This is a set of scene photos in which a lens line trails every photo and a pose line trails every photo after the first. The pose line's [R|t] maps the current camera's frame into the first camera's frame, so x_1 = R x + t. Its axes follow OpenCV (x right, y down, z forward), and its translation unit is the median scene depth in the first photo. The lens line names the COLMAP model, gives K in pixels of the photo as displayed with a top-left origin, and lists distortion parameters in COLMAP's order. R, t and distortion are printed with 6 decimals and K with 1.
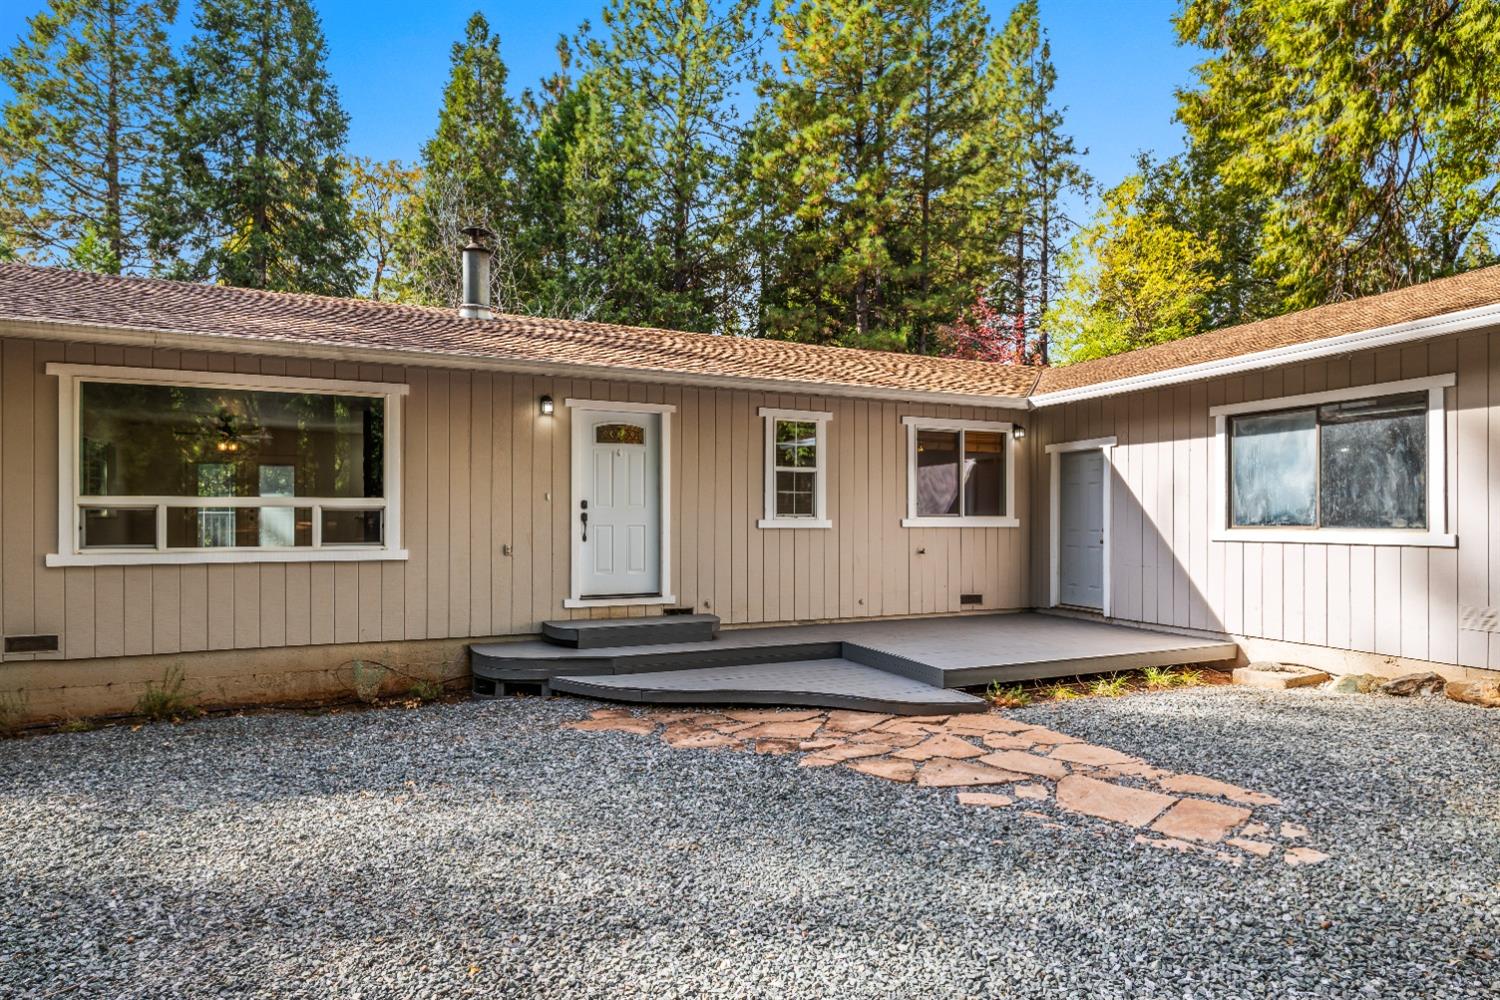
lens RADIAL K [[797.6, 0, 743.8], [0, 797.6, 519.0], [0, 0, 1]] dist [0.001617, 0.002073]
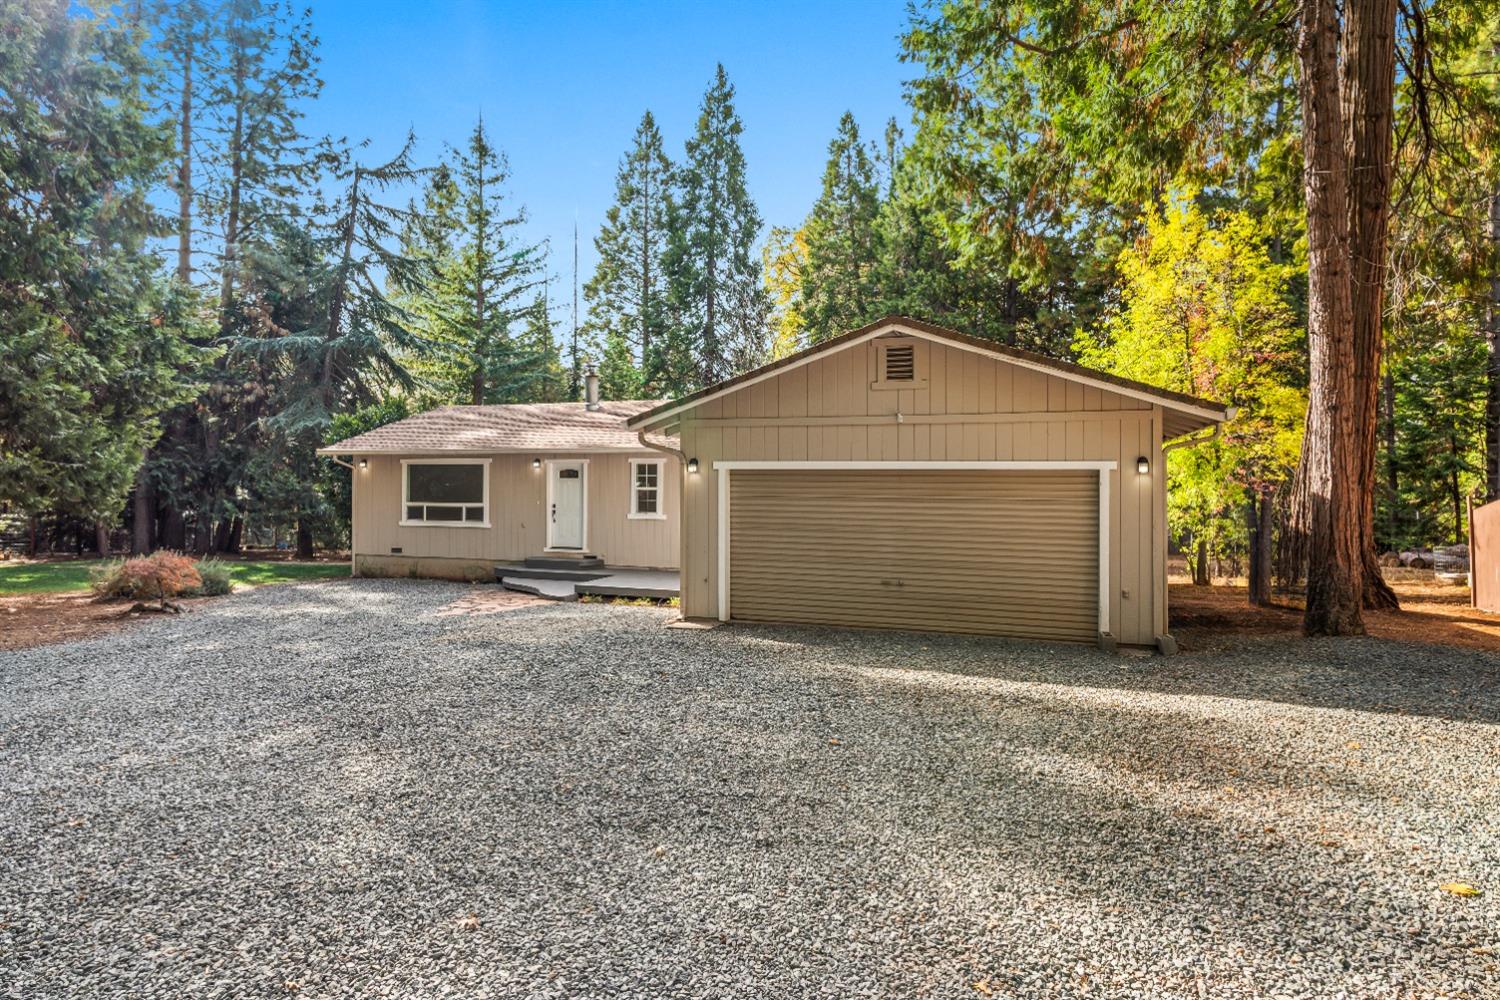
lens RADIAL K [[797.6, 0, 747.8], [0, 797.6, 486.1], [0, 0, 1]] dist [0.001617, 0.002073]
pose [[0.741414, 0.002452, -0.671043, 1.652390], [-0.005114, 0.999985, -0.001996, -0.070195], [0.671028, 0.004912, 0.741416, -0.286122]]
